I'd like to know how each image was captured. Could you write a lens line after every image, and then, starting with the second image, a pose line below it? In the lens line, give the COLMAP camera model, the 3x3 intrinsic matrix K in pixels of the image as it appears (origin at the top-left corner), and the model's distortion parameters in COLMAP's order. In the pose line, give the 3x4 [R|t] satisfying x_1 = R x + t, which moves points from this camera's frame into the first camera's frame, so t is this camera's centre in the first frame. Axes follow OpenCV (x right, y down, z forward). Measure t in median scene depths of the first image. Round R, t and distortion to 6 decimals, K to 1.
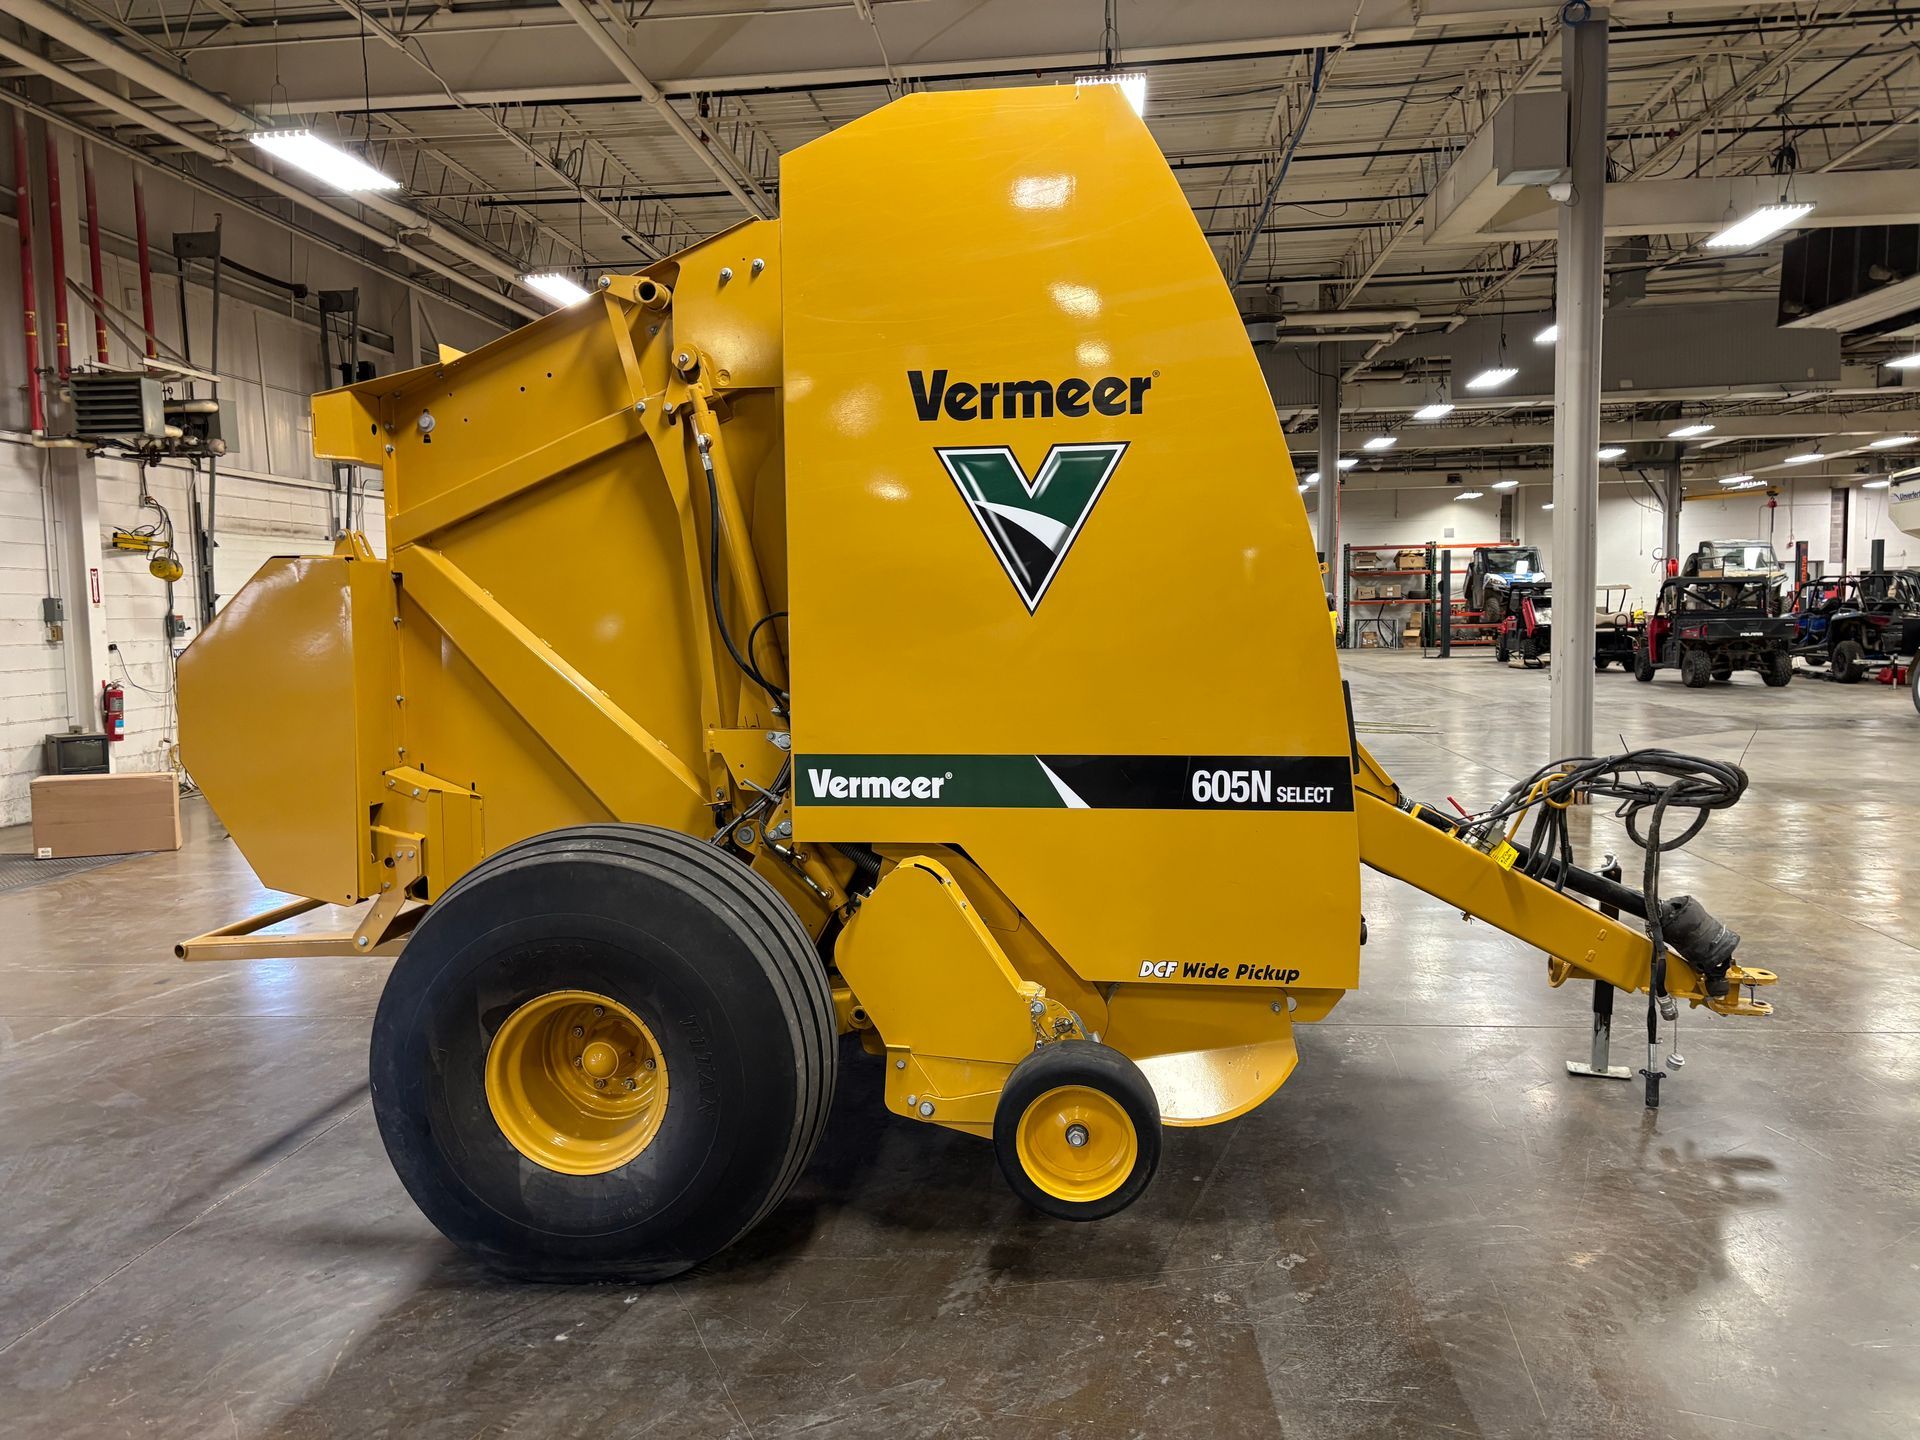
lens RADIAL K [[1442.8, 0, 954.5], [0, 1442.8, 713.1], [0, 0, 1]] dist [0.058704, -0.060486]
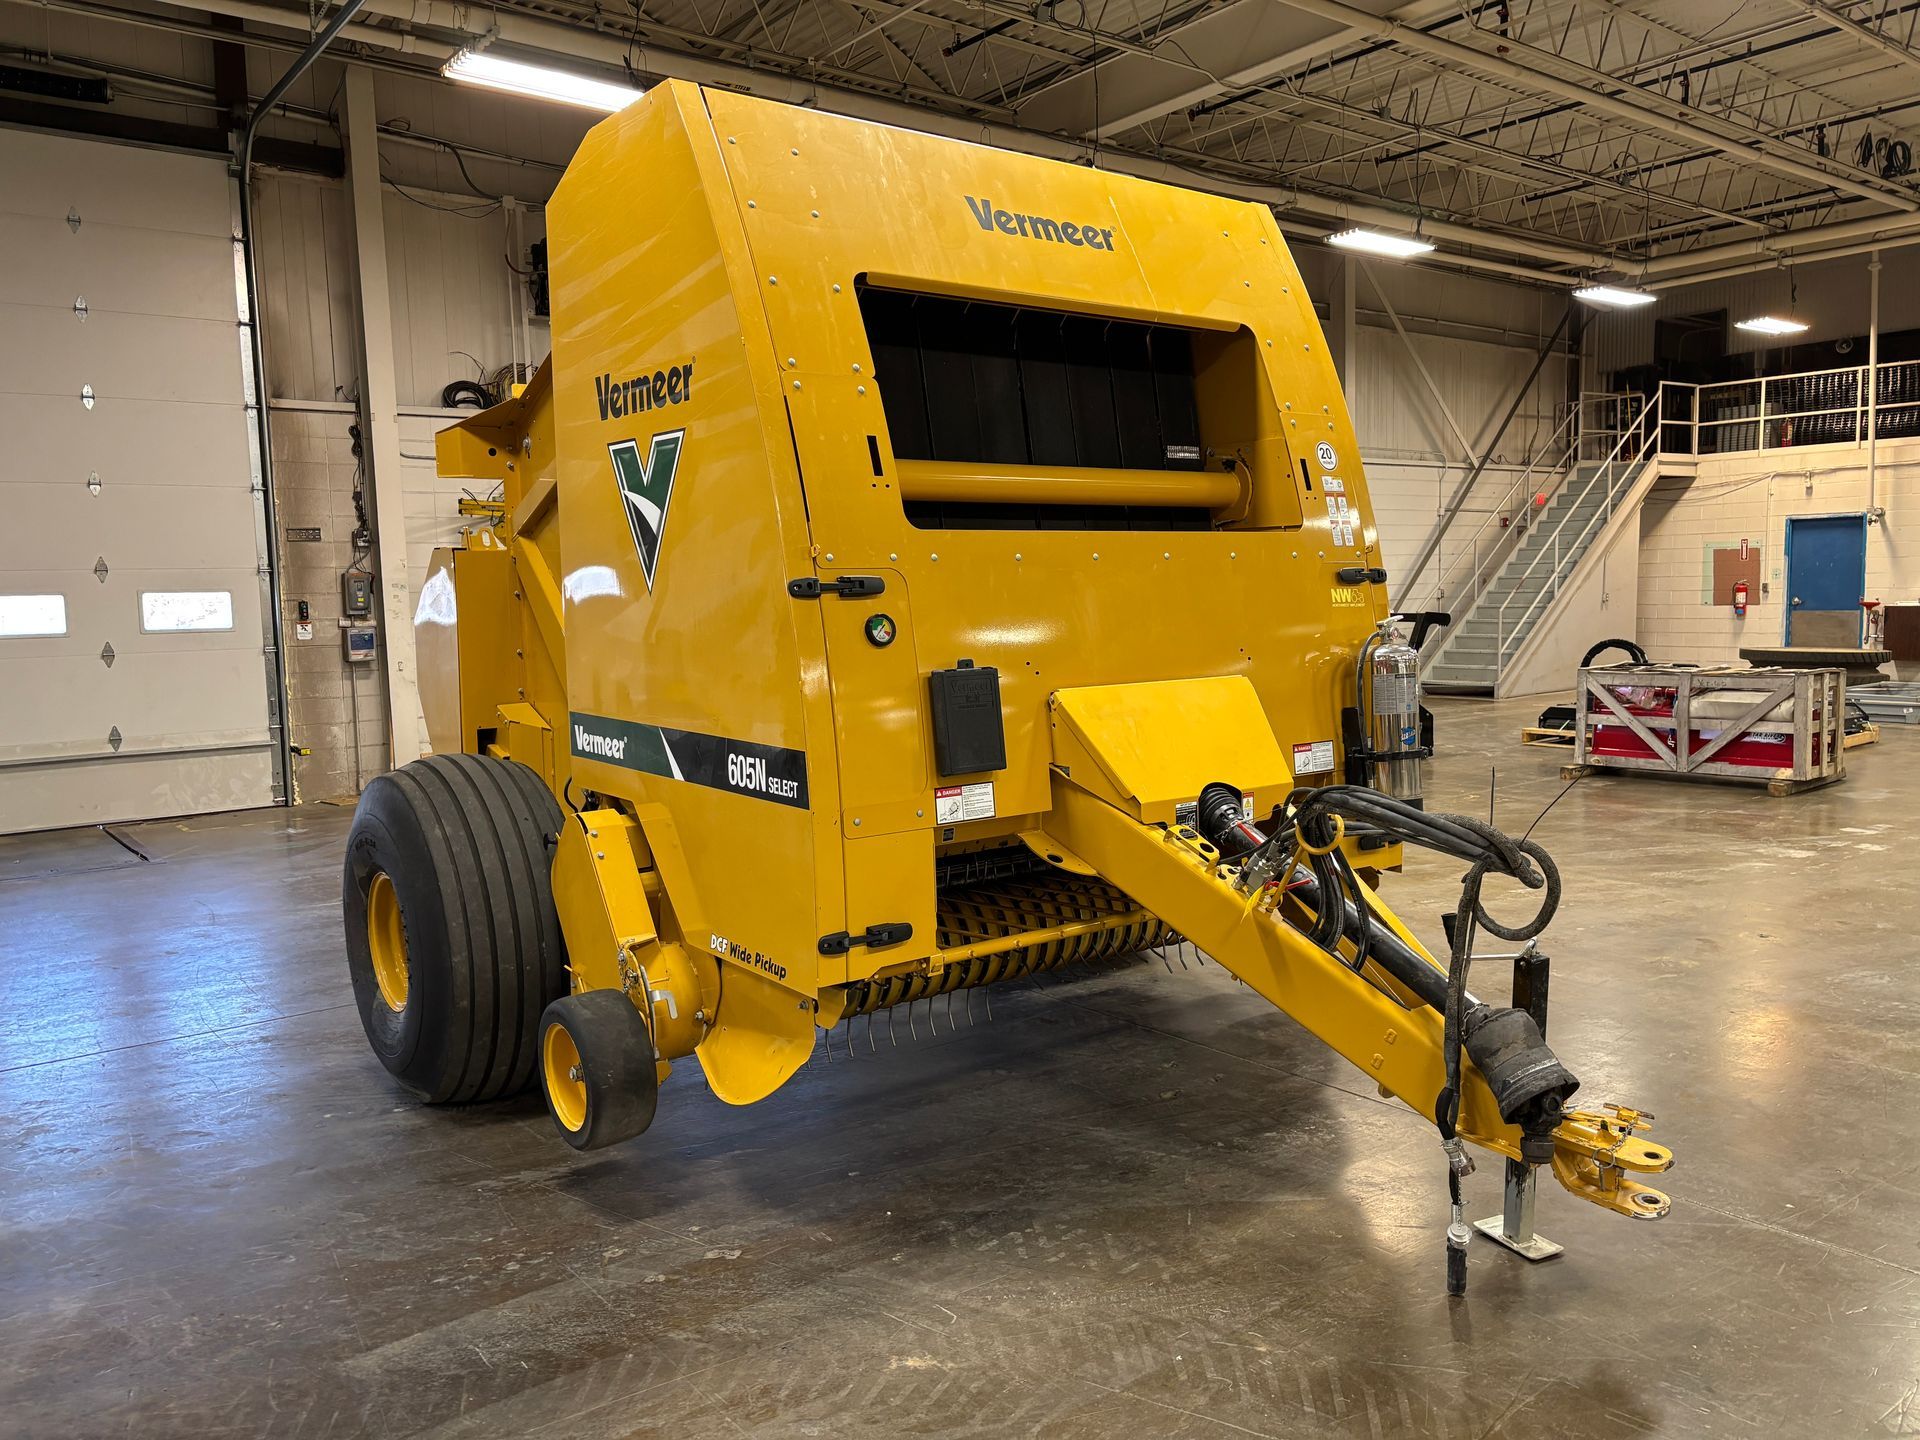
lens RADIAL K [[1442.8, 0, 965.4], [0, 1442.8, 721.7], [0, 0, 1]] dist [0.058704, -0.060486]
pose [[0.693294, 0.070674, -0.717181, 0.993578], [-0.042186, 0.997453, 0.057513, -0.046353], [0.719419, -0.009619, 0.694510, 0.420166]]
